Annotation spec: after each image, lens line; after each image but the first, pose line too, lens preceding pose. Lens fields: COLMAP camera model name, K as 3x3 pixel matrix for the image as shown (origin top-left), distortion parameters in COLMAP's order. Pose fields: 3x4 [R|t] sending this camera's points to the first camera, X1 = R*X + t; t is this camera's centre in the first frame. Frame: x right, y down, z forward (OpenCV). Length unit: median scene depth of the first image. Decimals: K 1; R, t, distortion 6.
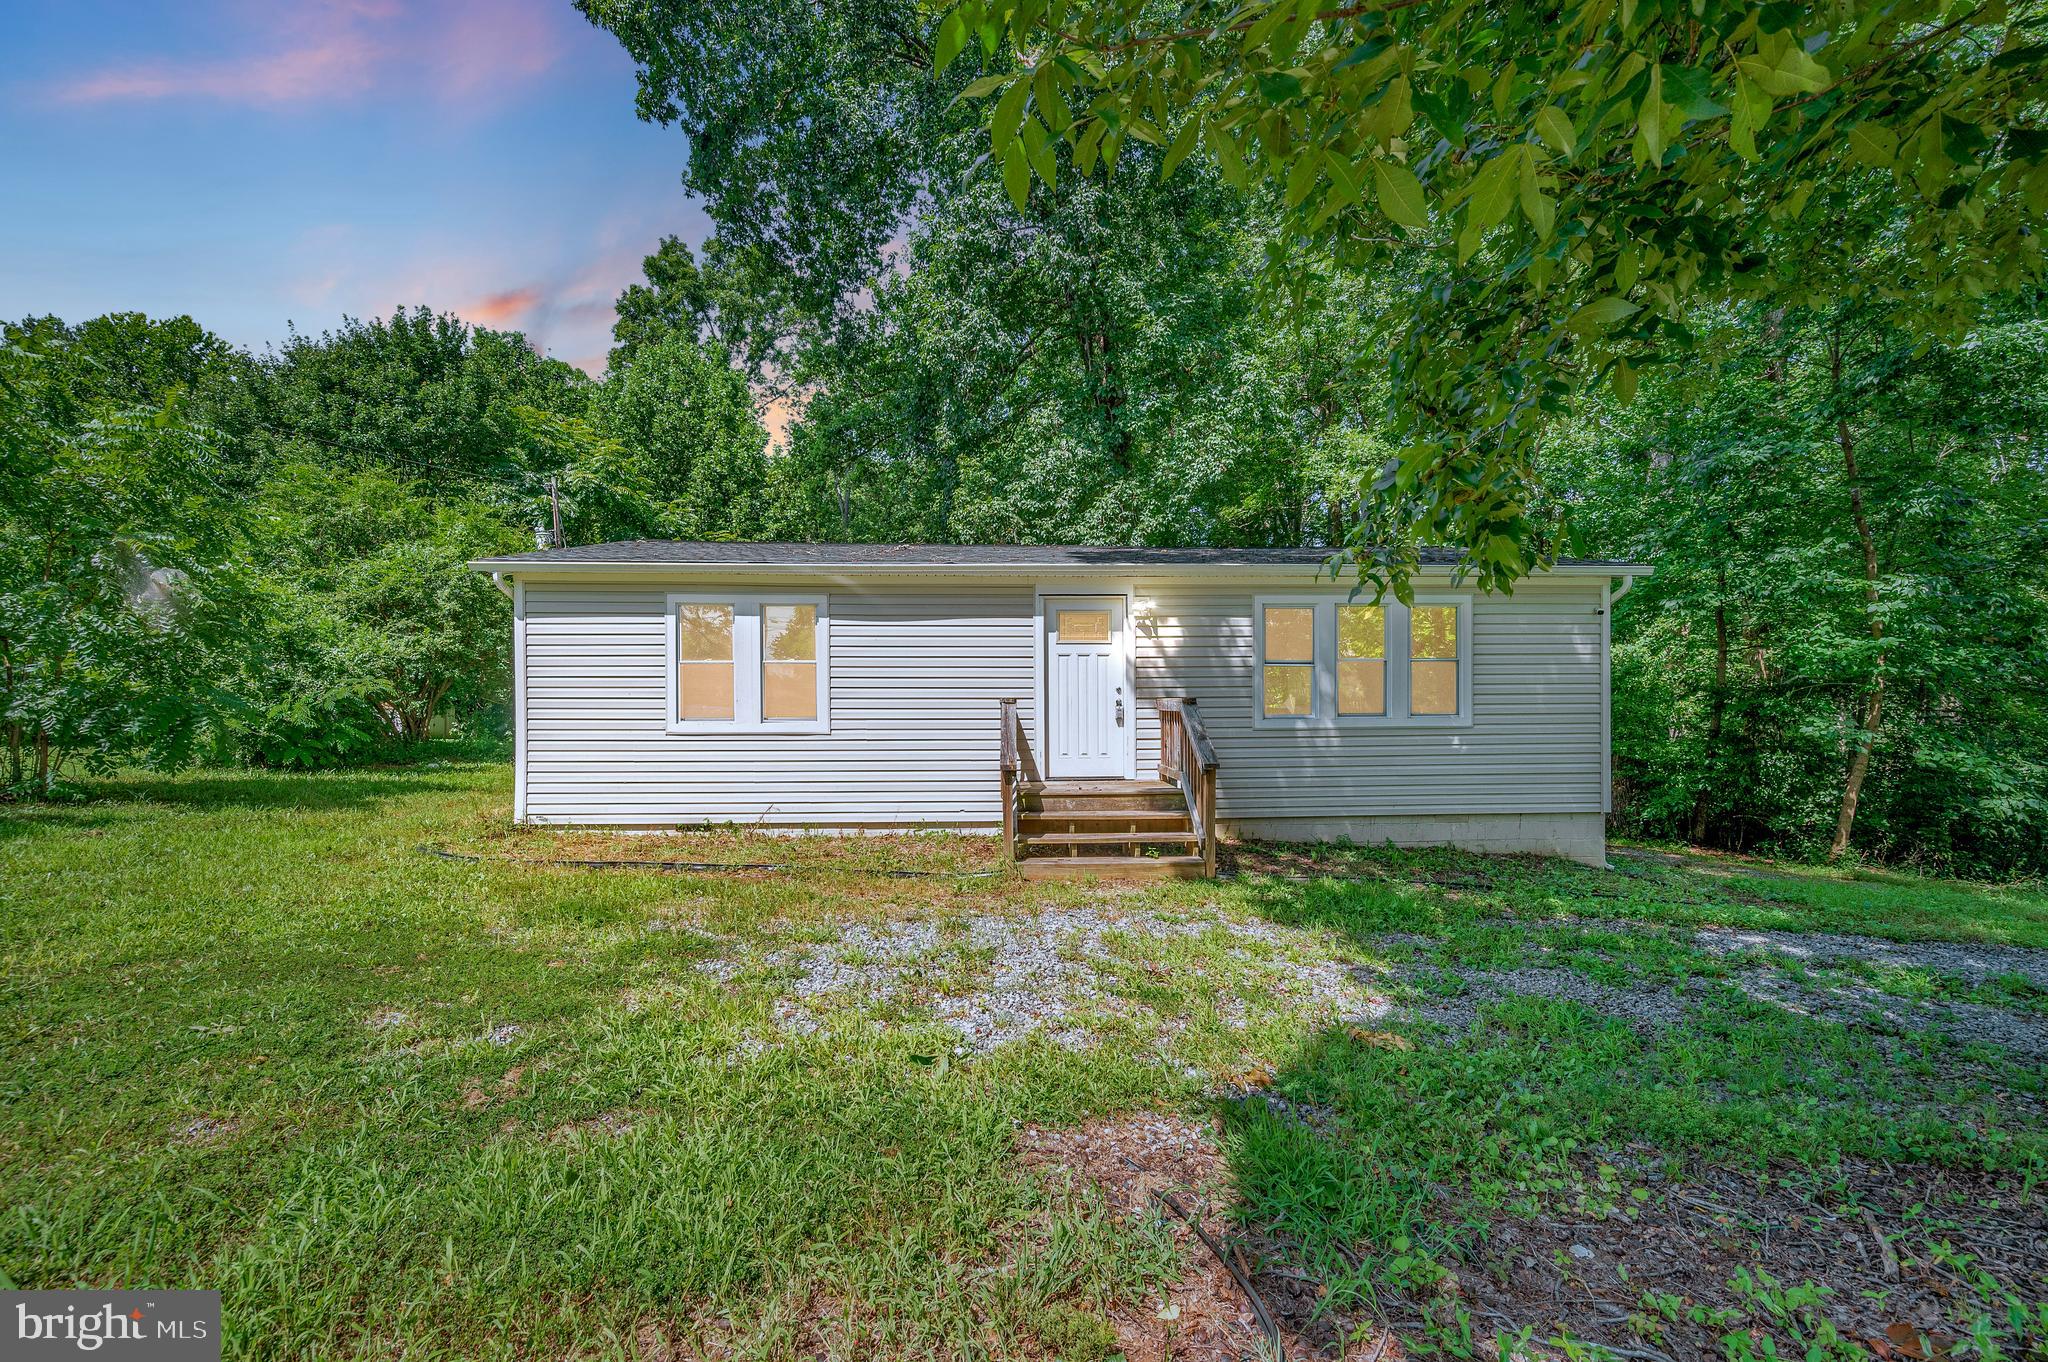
lens RADIAL K [[809.2, 0, 1025.6], [0, 809.2, 694.8], [0, 0, 1]] dist [0.007400, -0.000111]
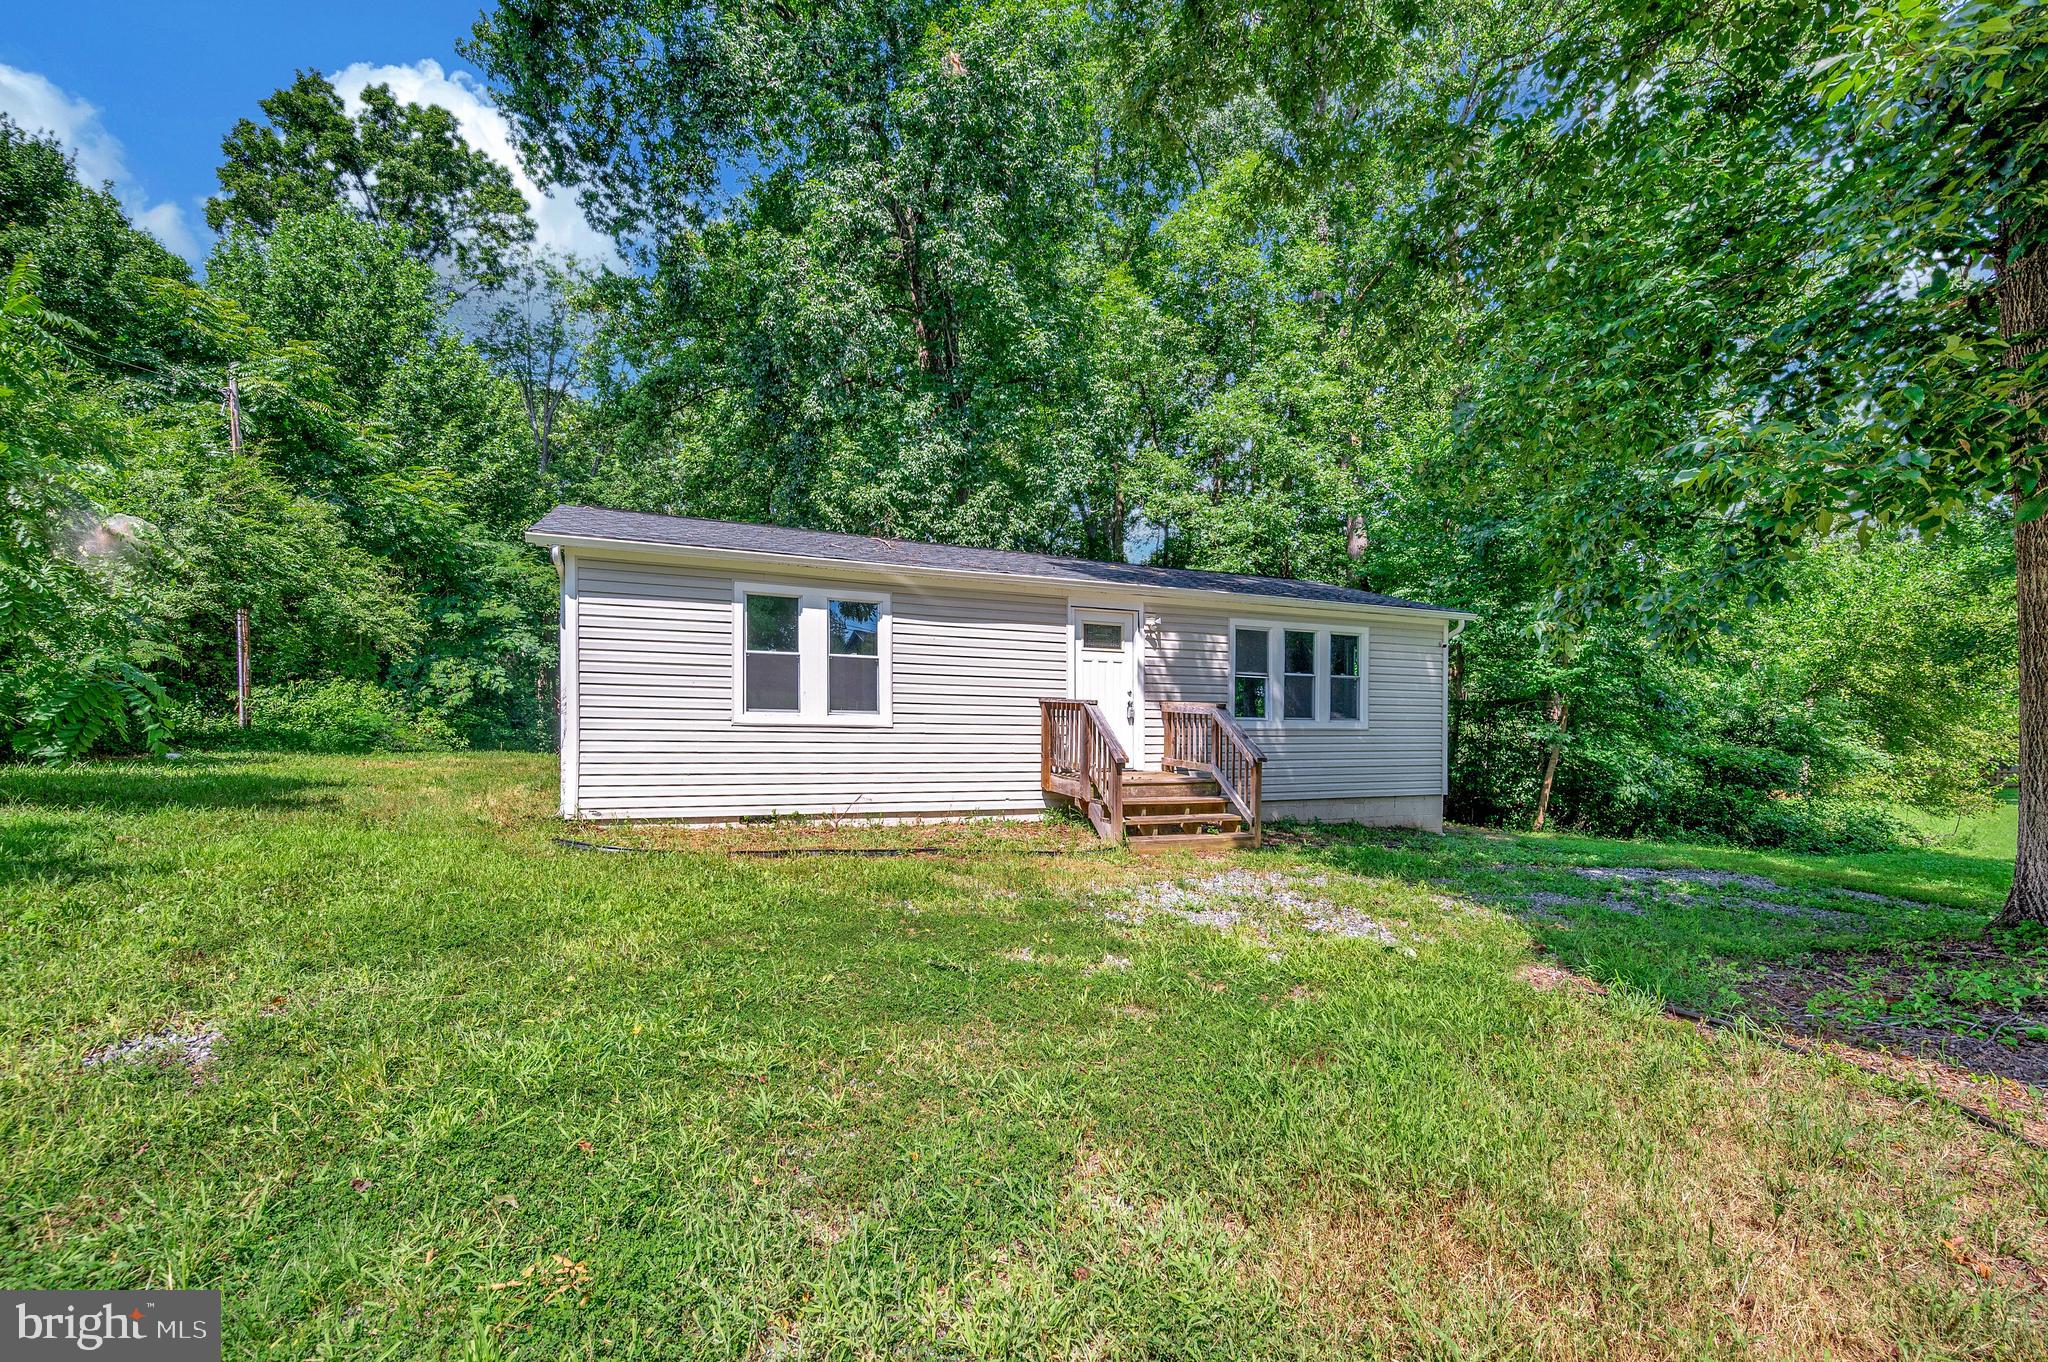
lens RADIAL K [[860.3, 0, 1029.8], [0, 860.3, 687.1], [0, 0, 1]] dist [0.009613, -0.002297]
pose [[0.938235, 0.032233, 0.344495, -0.423858], [-0.033900, 0.999425, -0.001186, -0.007537], [-0.344335, -0.010566, 0.938788, -0.092962]]
